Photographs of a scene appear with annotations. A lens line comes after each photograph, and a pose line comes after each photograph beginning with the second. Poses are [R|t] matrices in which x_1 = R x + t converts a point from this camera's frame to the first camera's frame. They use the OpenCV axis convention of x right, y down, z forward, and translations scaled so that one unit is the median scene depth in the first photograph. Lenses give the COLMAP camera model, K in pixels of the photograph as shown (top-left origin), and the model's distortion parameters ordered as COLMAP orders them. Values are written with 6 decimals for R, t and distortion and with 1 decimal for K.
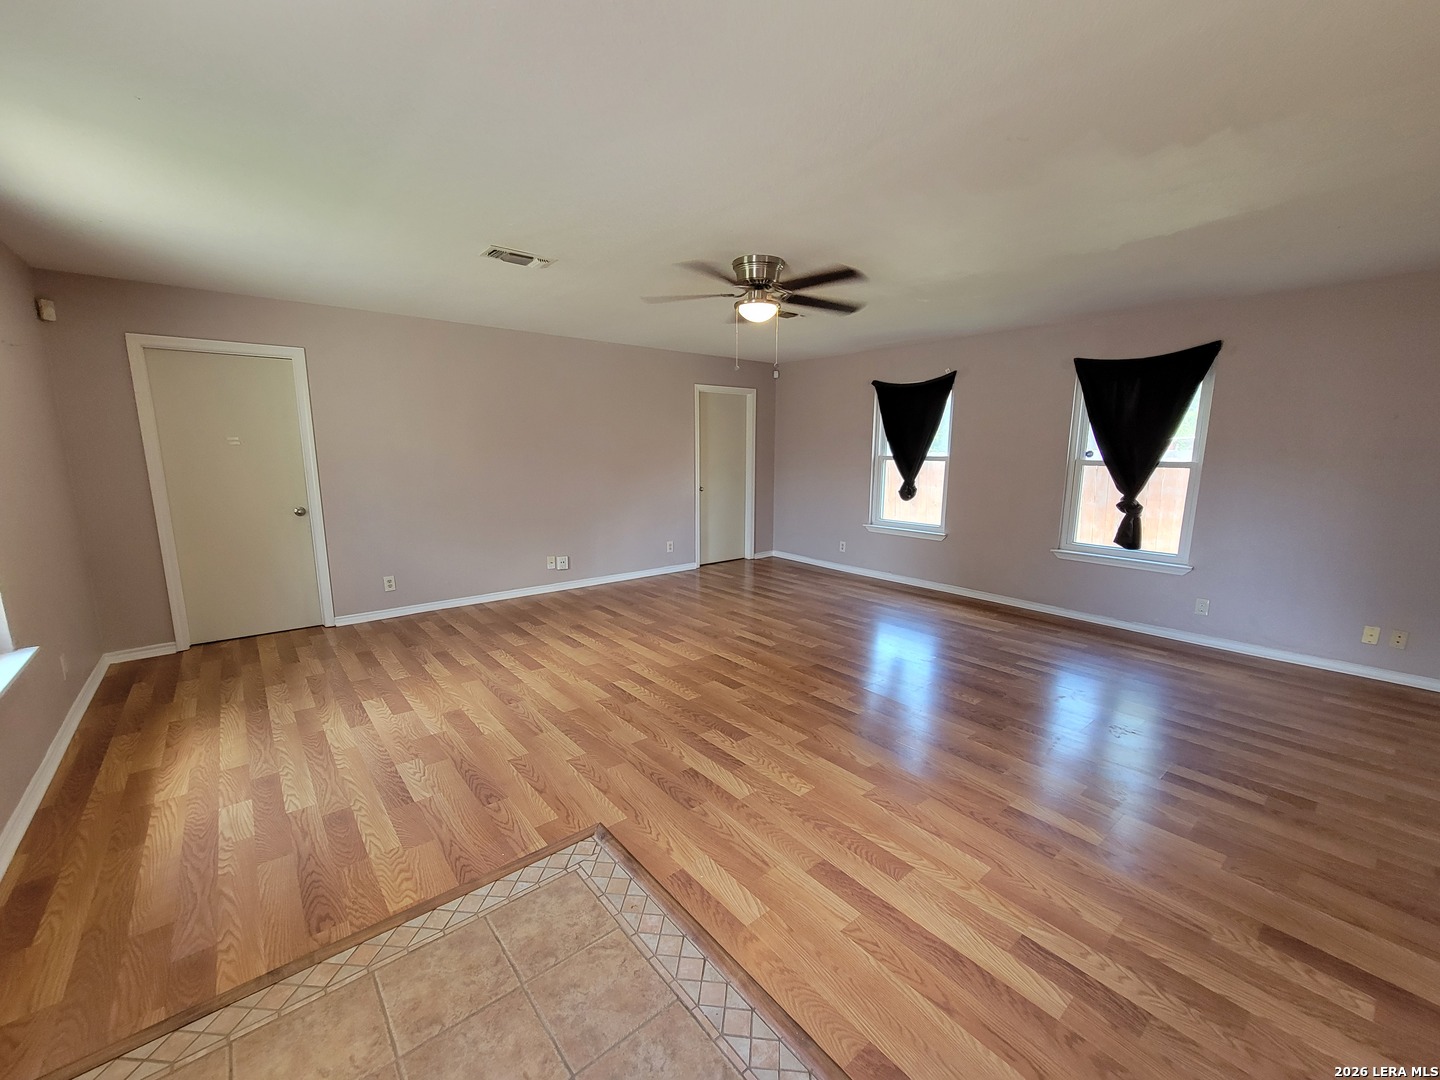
lens RADIAL K [[584.3, 0, 717.7], [0, 584.3, 550.4], [0, 0, 1]] dist [-0.000985, 0.000112]
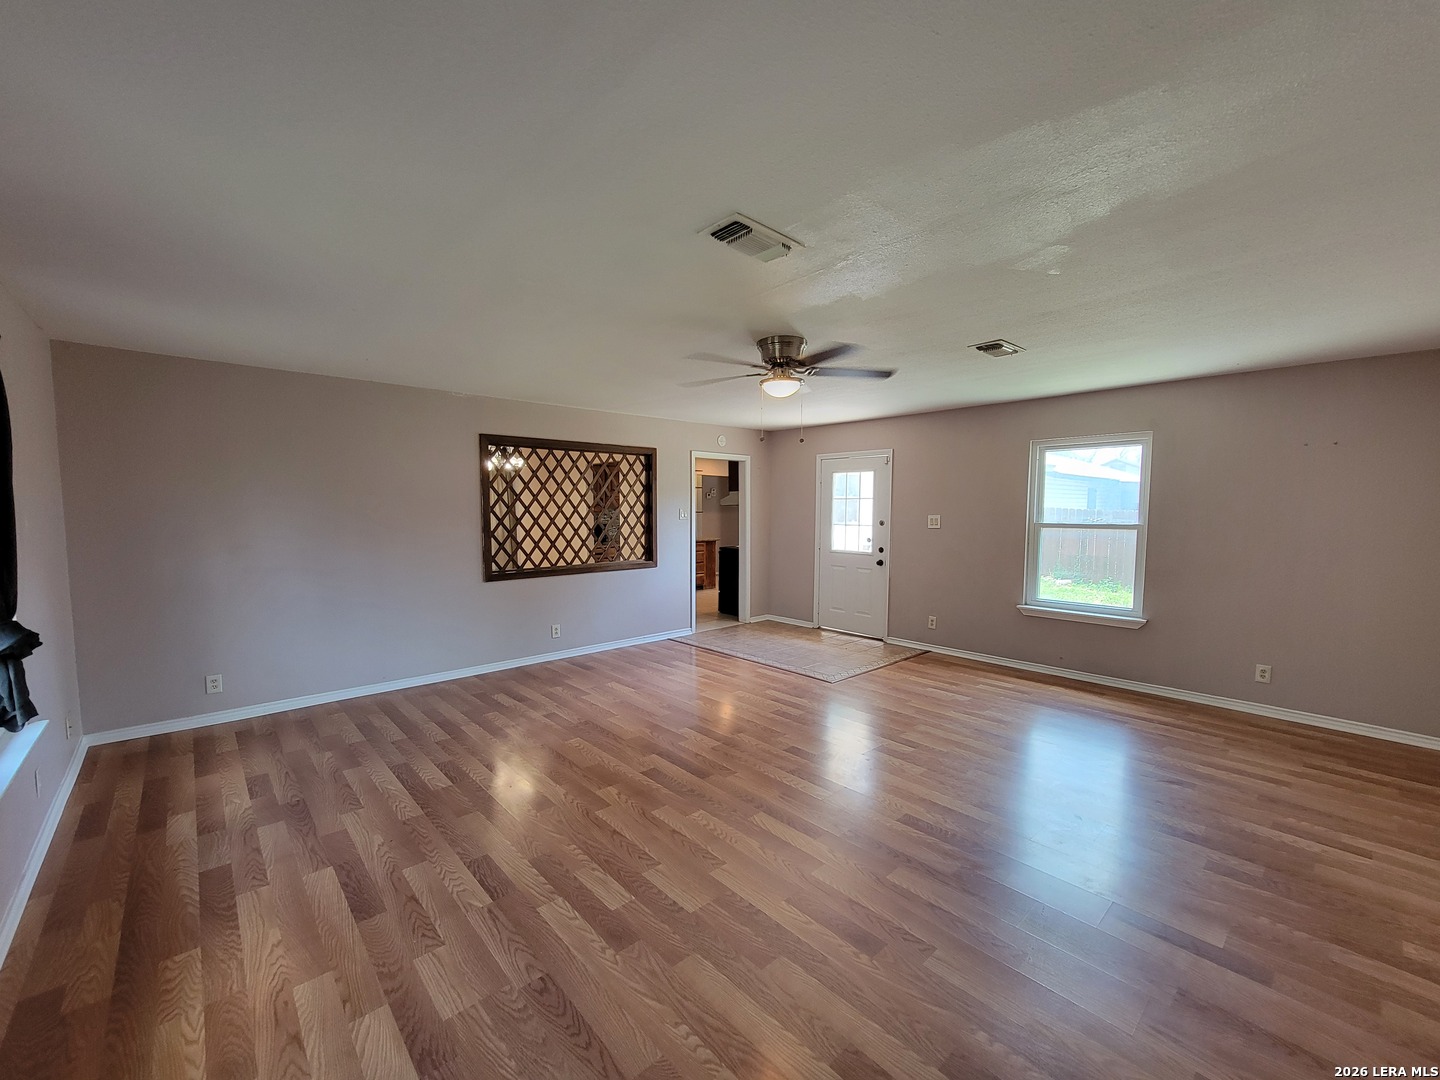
lens RADIAL K [[584.3, 0, 717.7], [0, 584.3, 550.4], [0, 0, 1]] dist [-0.000985, 0.000112]
pose [[-0.999067, -0.002714, -0.043100, 0.228808], [-0.013441, 0.967994, 0.250613, -0.397022], [0.041040, 0.250958, -0.967128, 2.112936]]
